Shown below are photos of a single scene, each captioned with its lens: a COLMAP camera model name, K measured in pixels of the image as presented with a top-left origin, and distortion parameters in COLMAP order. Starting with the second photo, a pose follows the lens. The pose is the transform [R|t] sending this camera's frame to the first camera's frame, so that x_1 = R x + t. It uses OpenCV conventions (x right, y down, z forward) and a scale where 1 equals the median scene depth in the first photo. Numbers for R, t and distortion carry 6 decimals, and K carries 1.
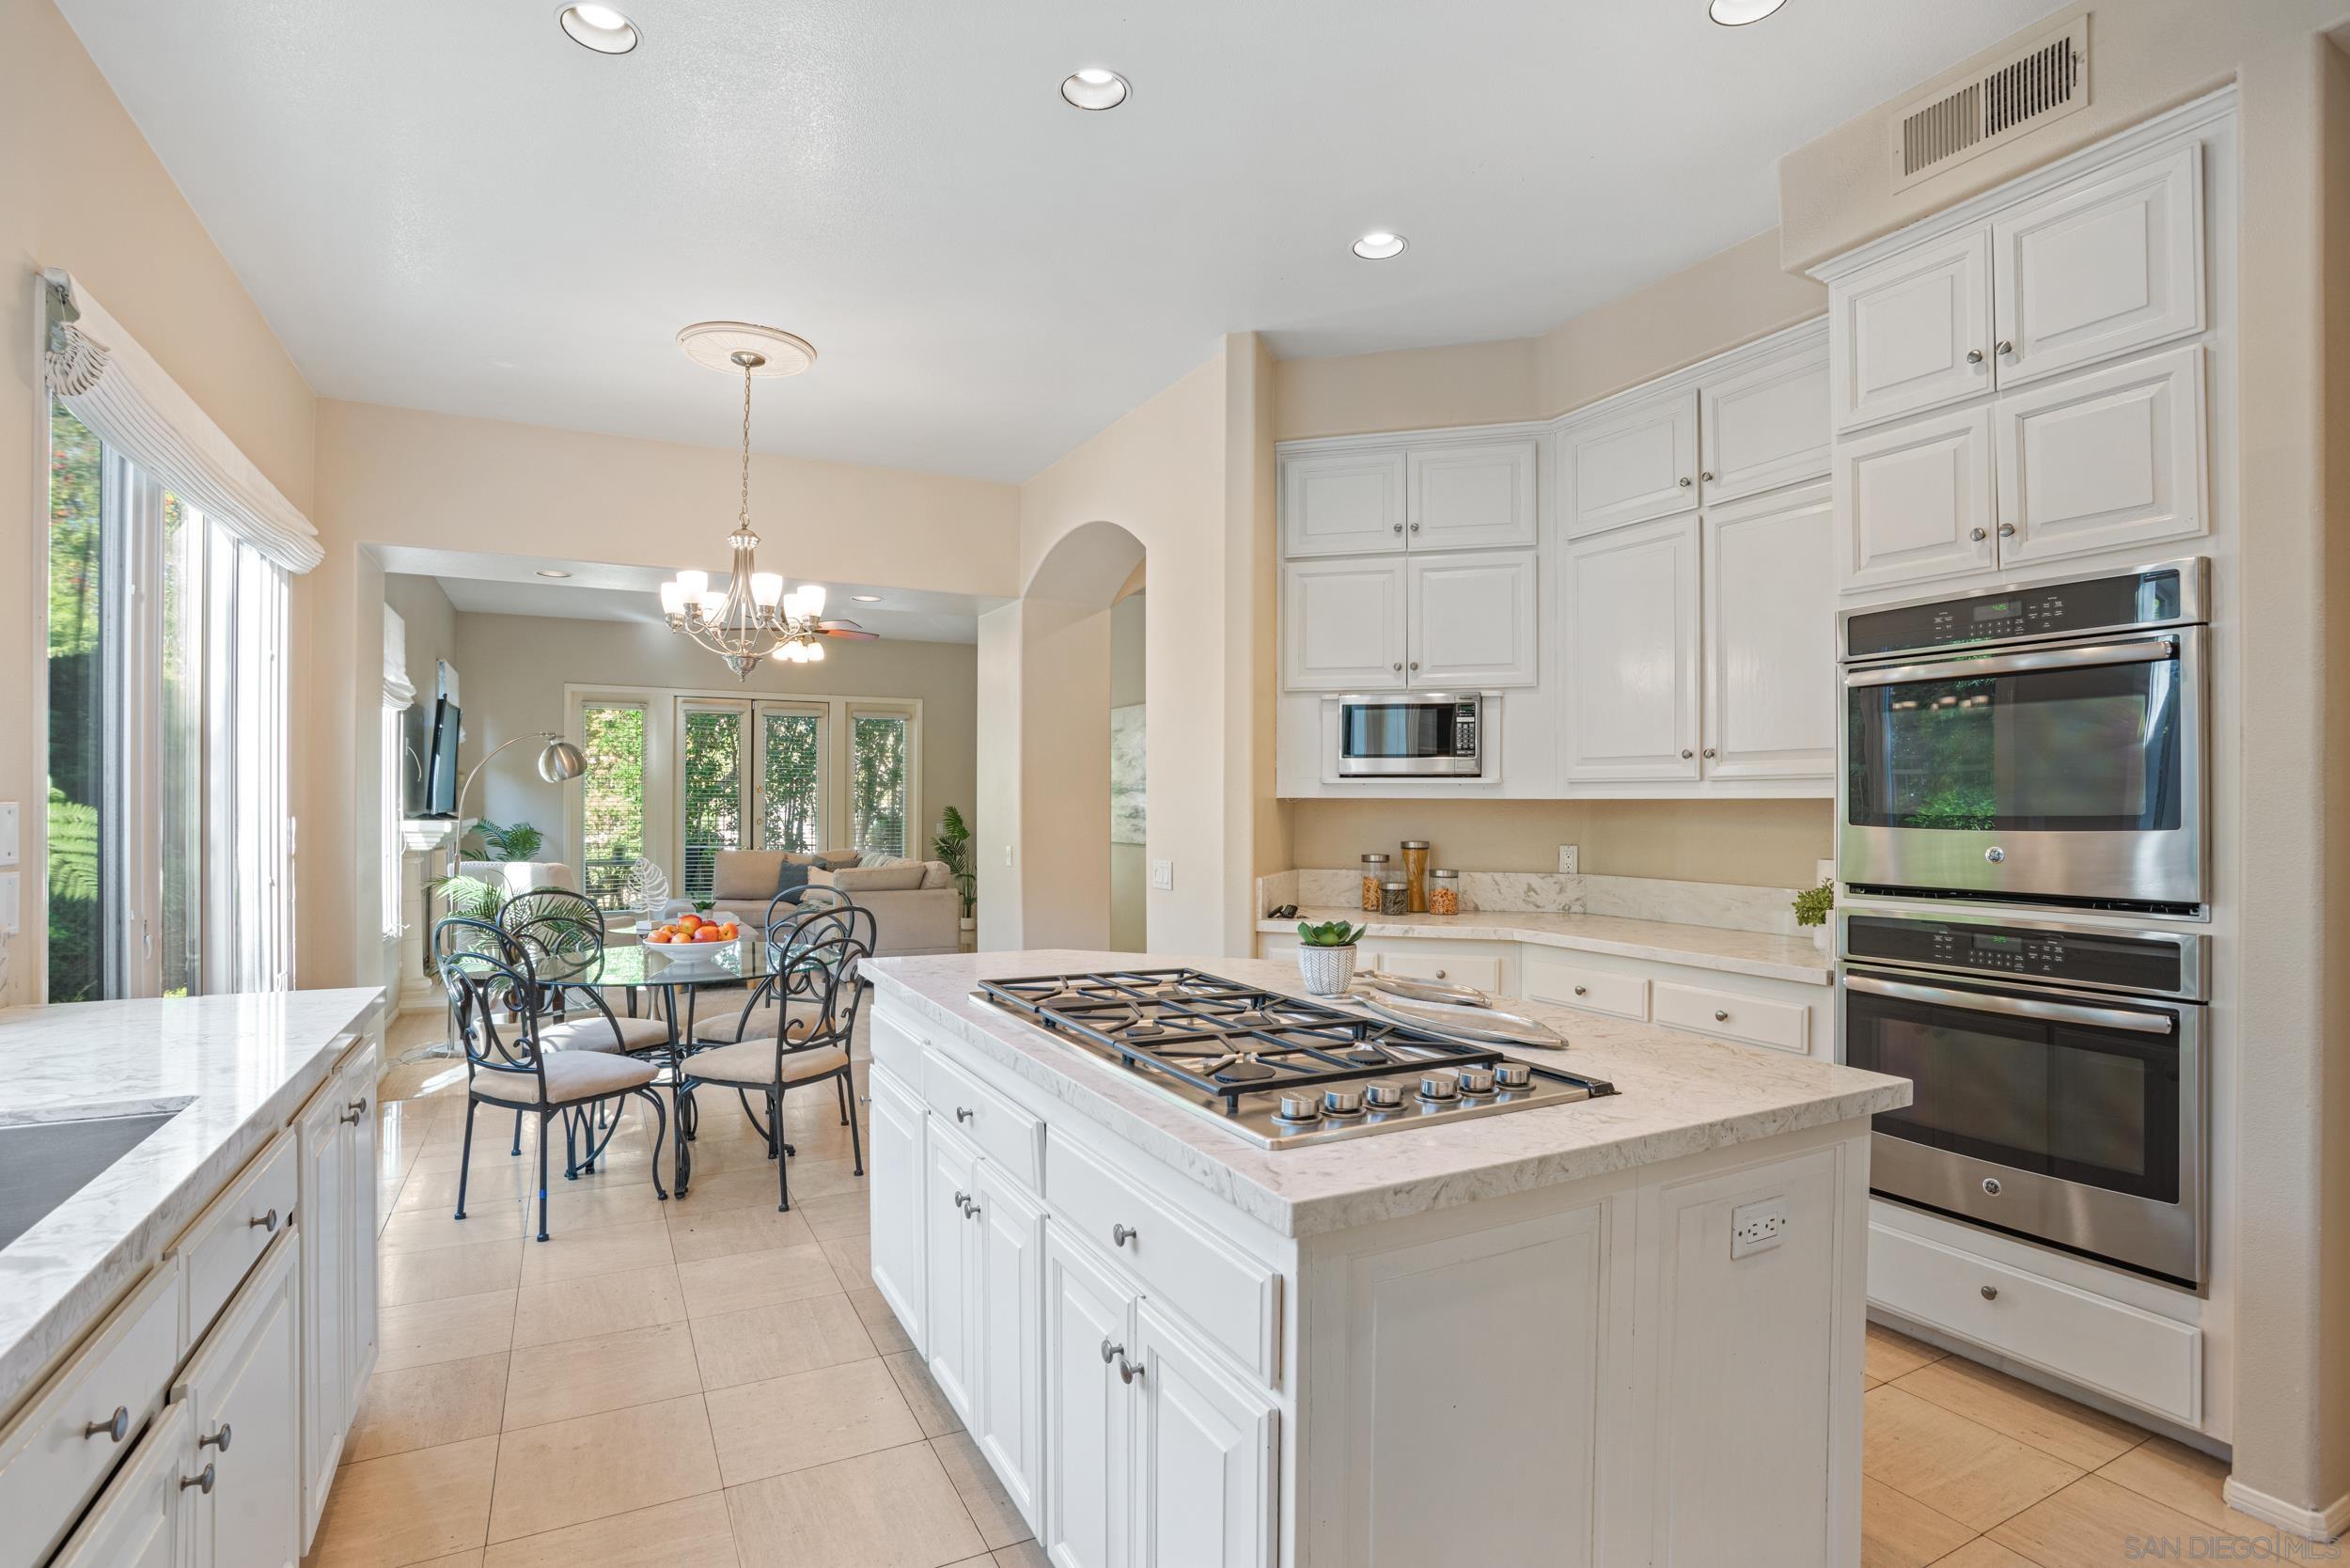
lens RADIAL K [[1151.6, 0, 1175.0], [0, 1151.6, 784.0], [0, 0, 1]] dist [-0.060157, 0.000183]
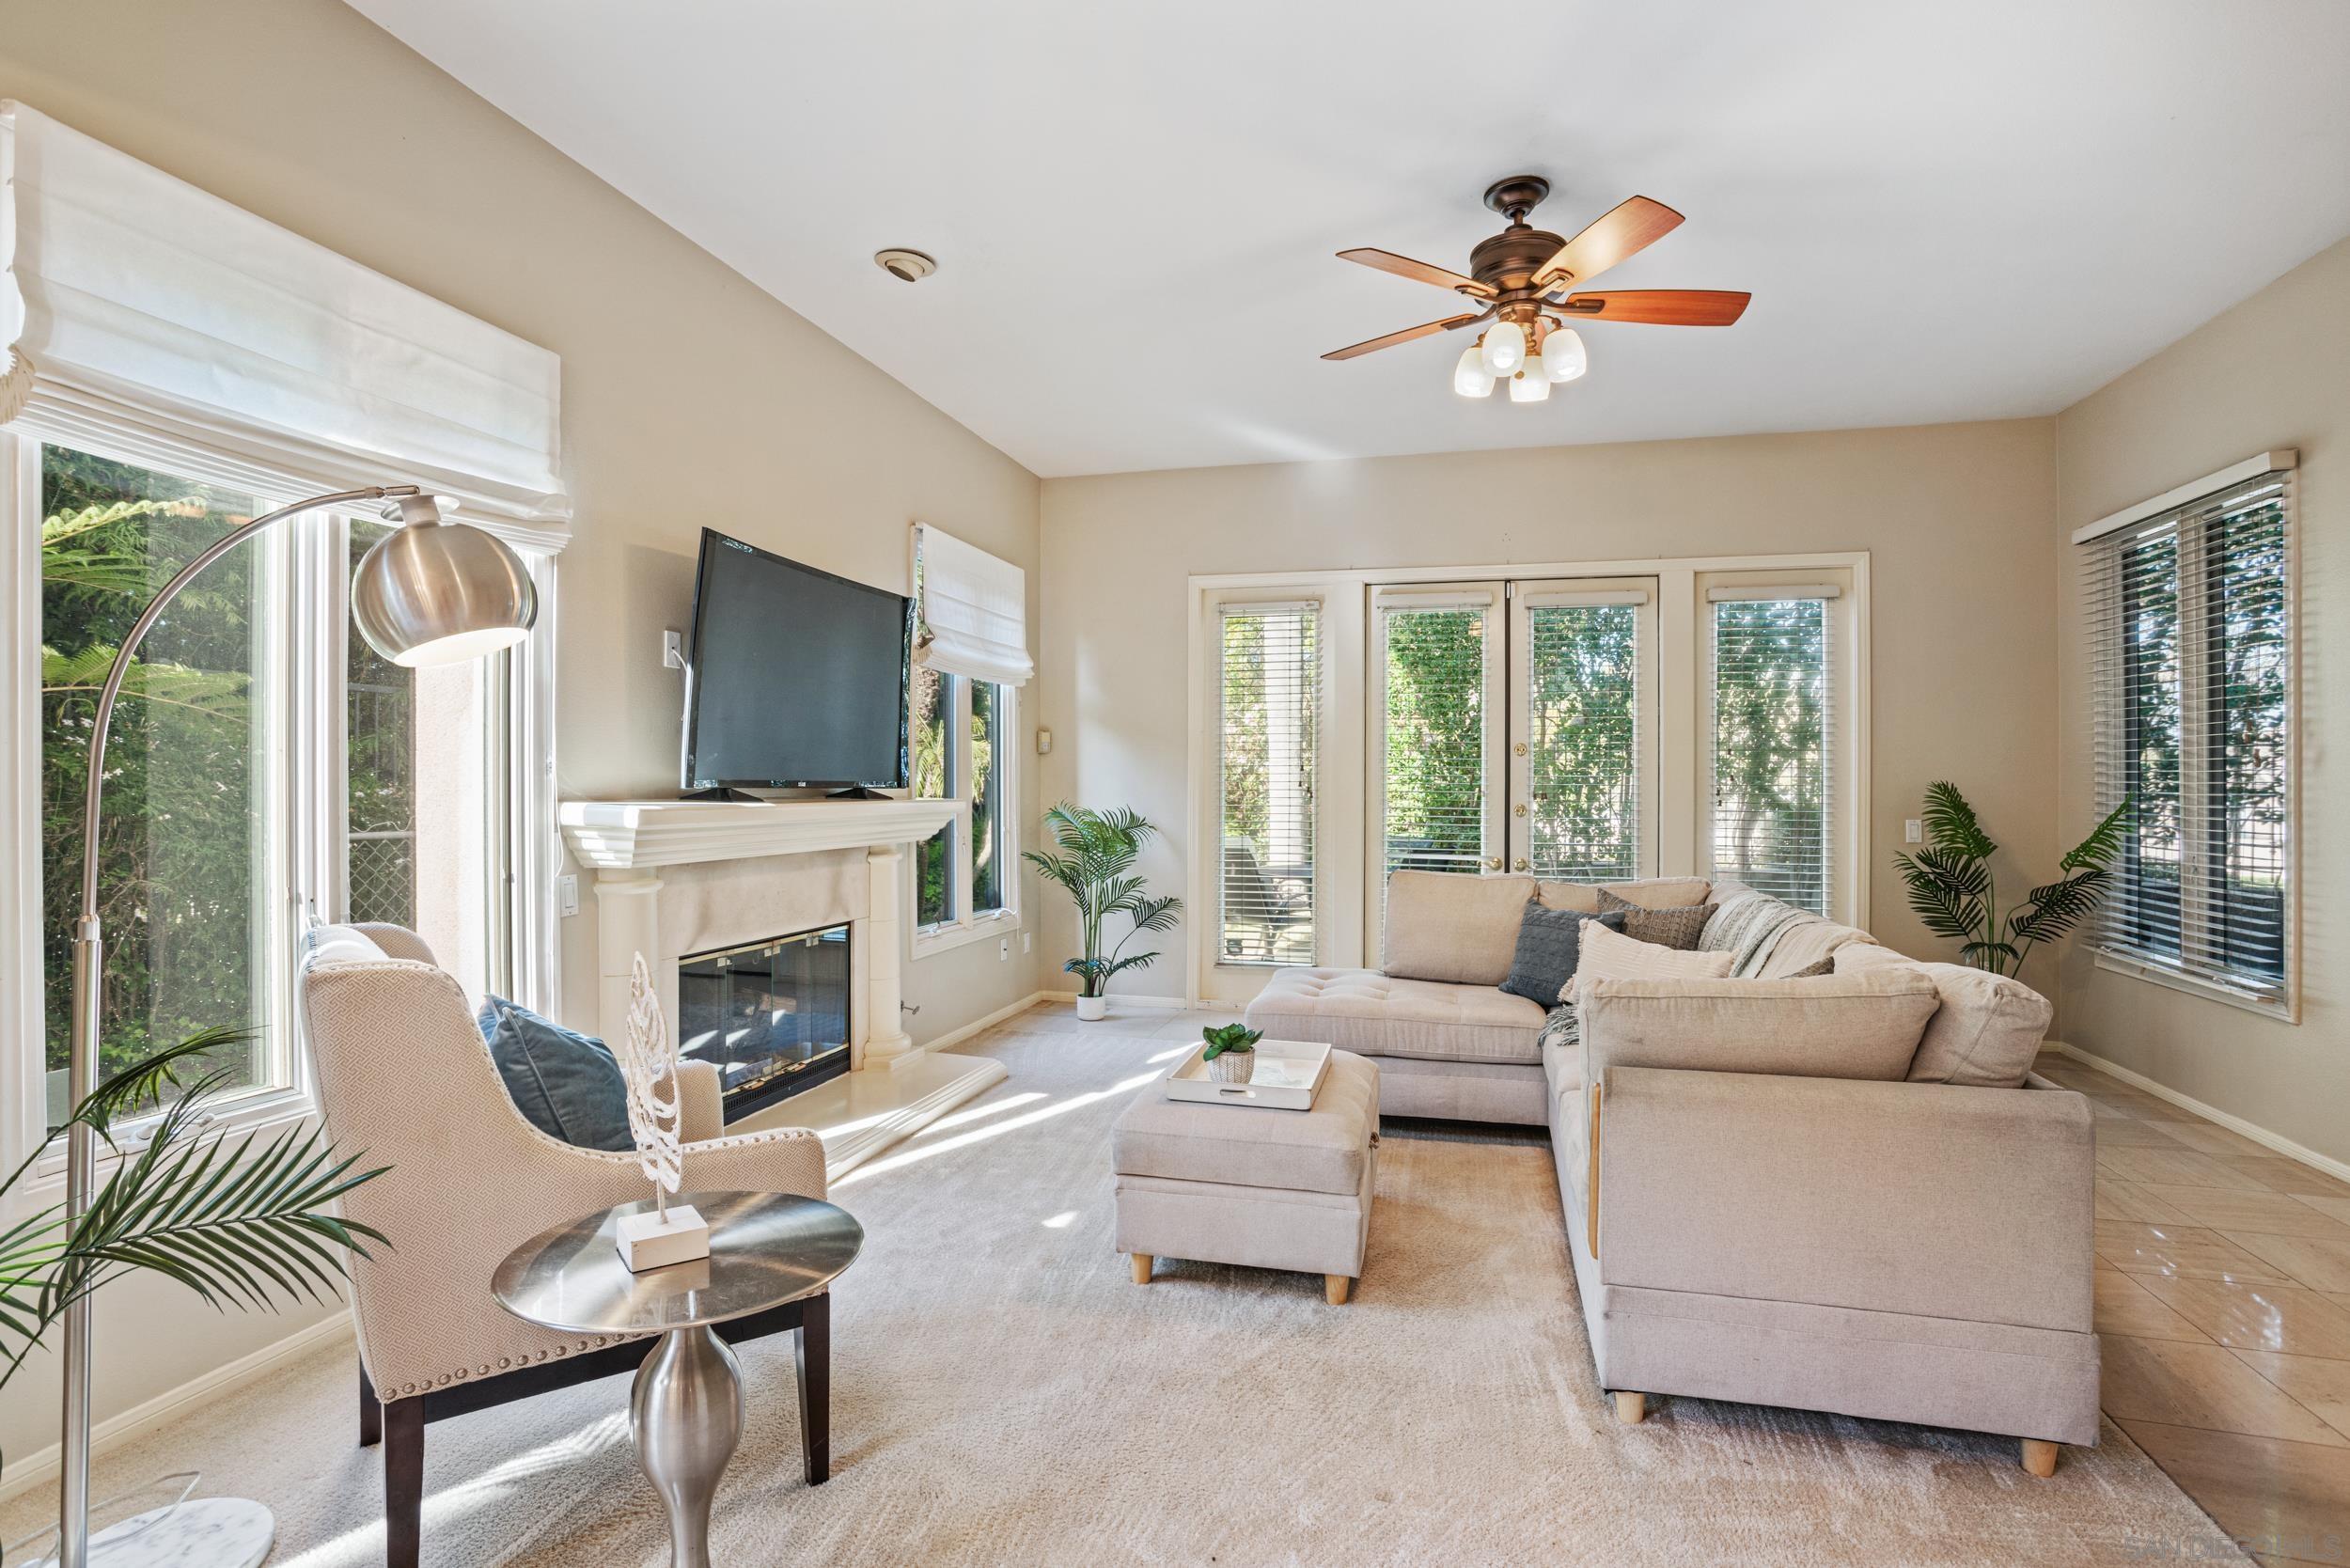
lens RADIAL K [[1151.6, 0, 1175.0], [0, 1151.6, 784.0], [0, 0, 1]] dist [-0.060157, 0.000183]
pose [[0.734378, -0.006251, -0.678712, -0.321825], [0.012711, 0.999909, 0.004544, 0.039567], [0.678622, -0.011964, 0.734390, 1.305430]]
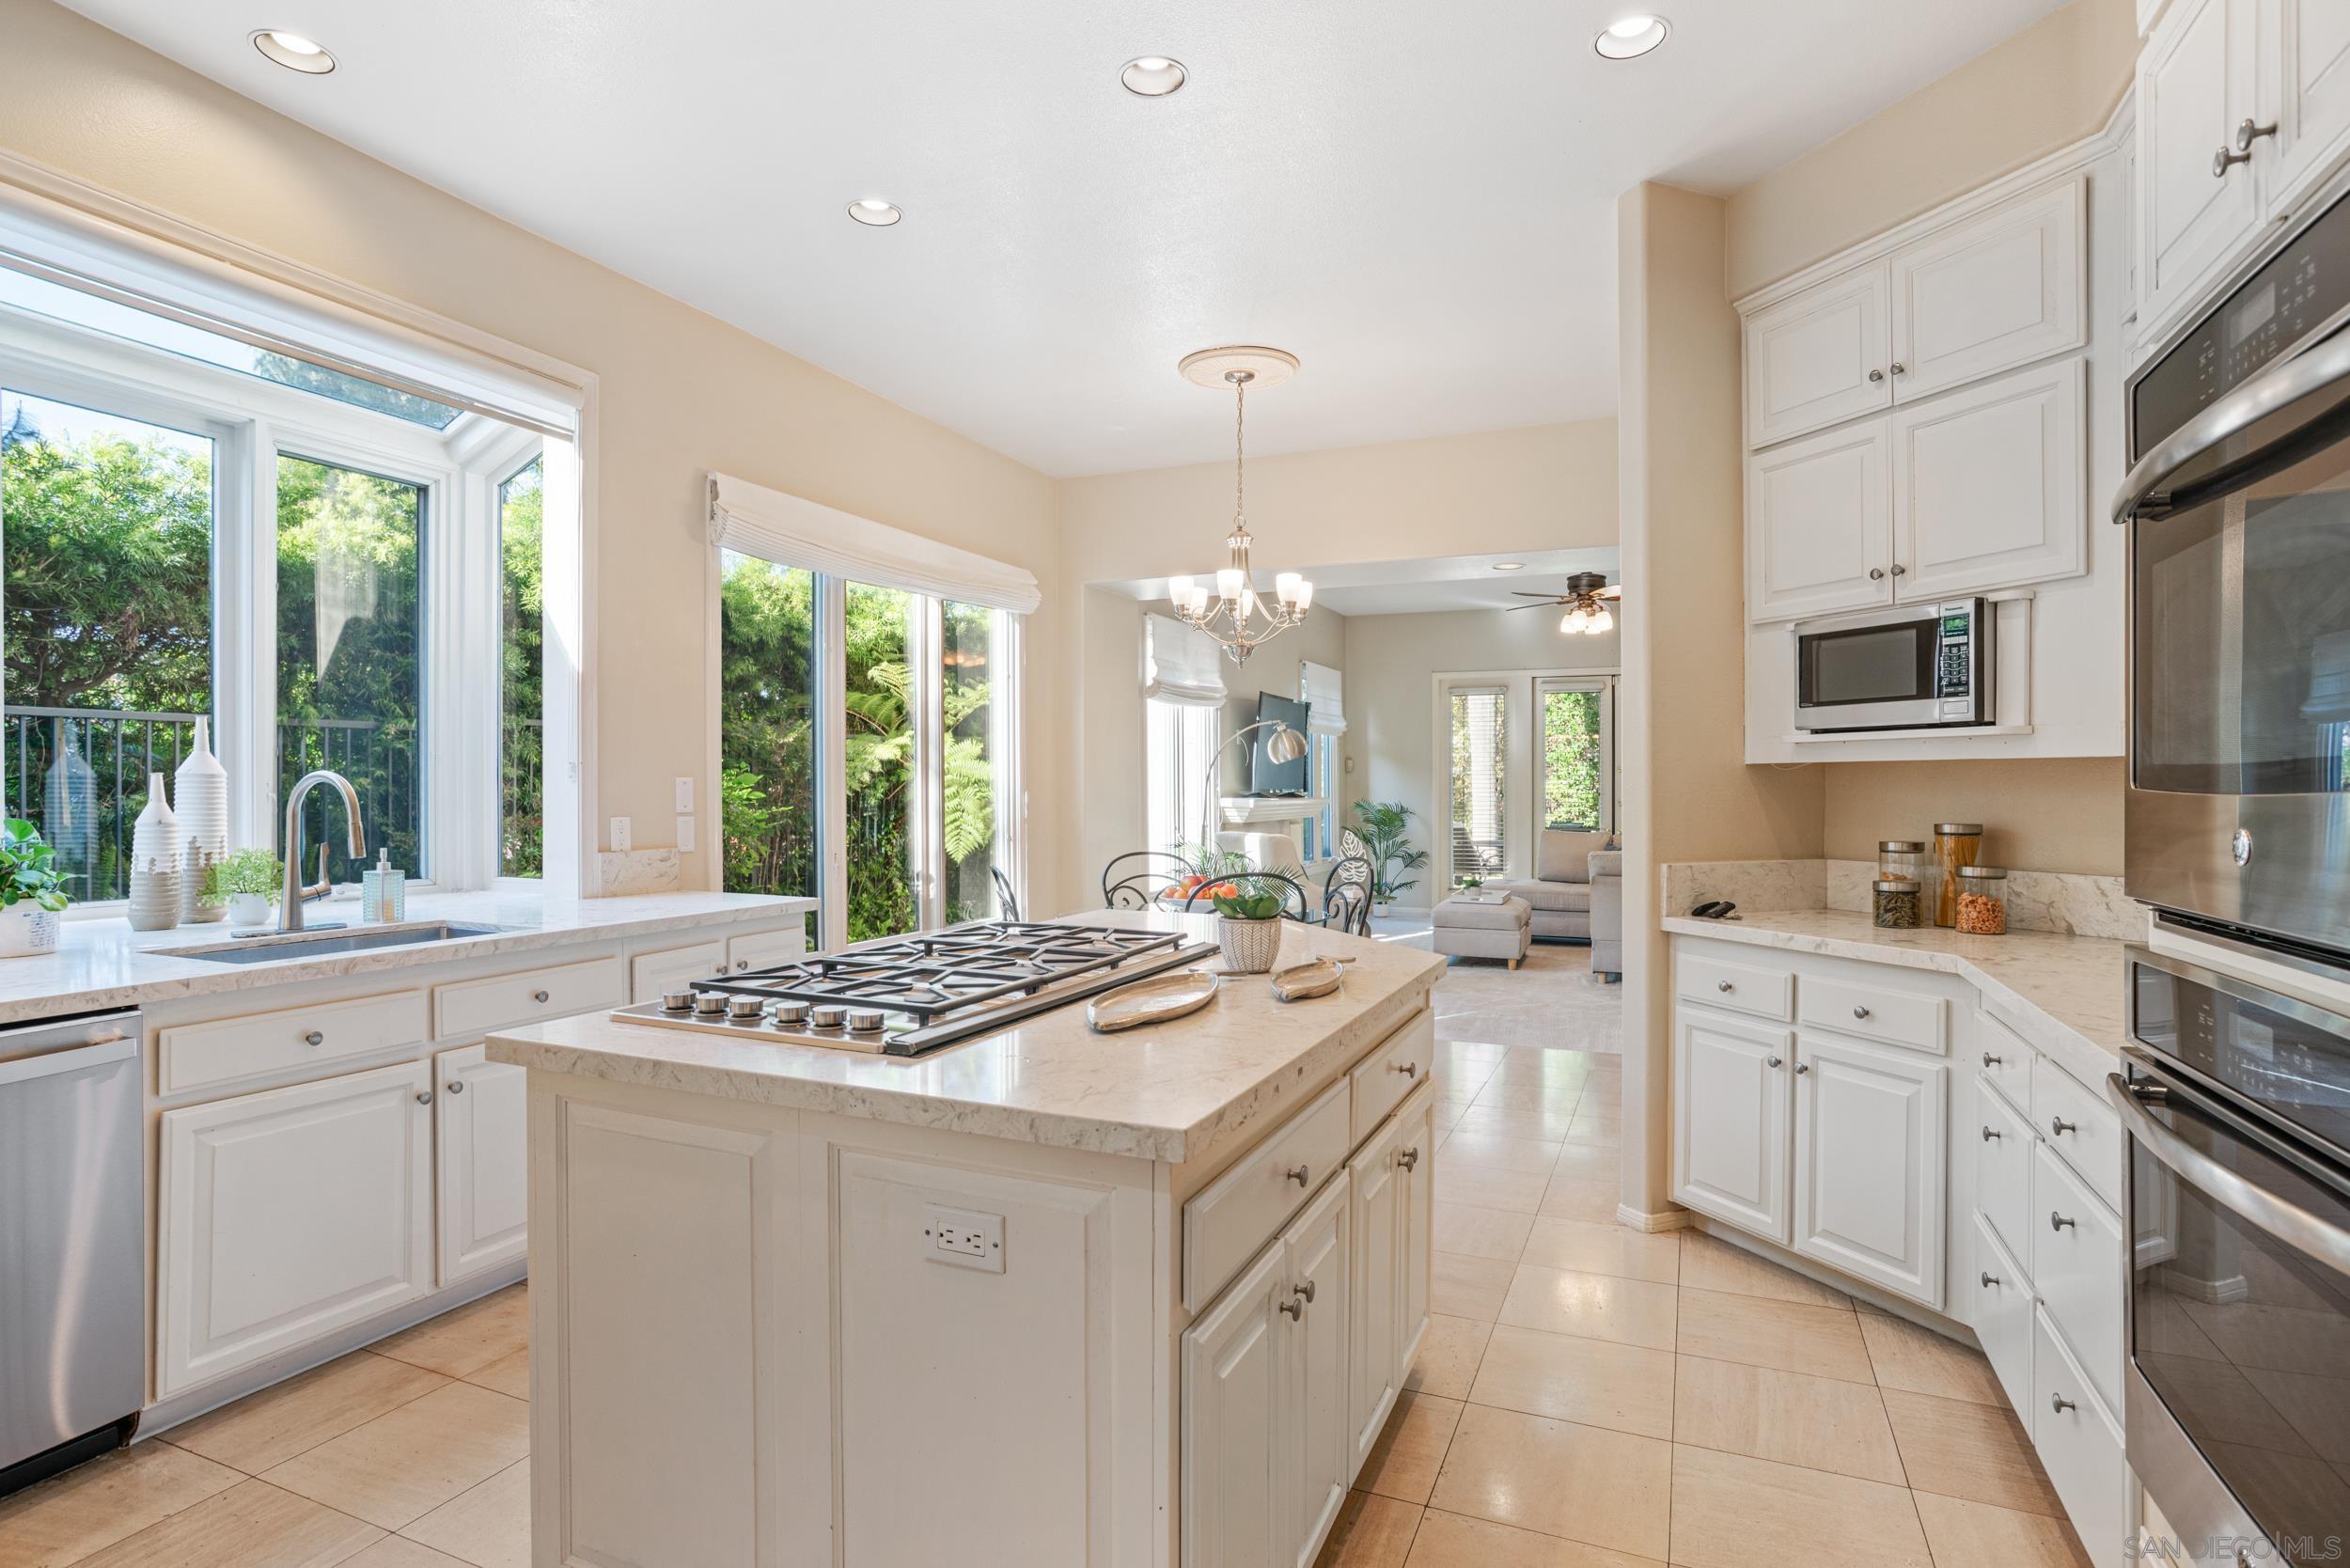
lens RADIAL K [[1212.4, 0, 1175.0], [0, 1212.4, 784.0], [0, 0, 1]] dist [-0.033819, 0.000141]
pose [[0.629884, -0.006761, -0.776660, 0.474491], [0.014471, 0.999891, 0.003031, 0.017772], [0.776554, -0.013148, 0.629913, 0.196853]]
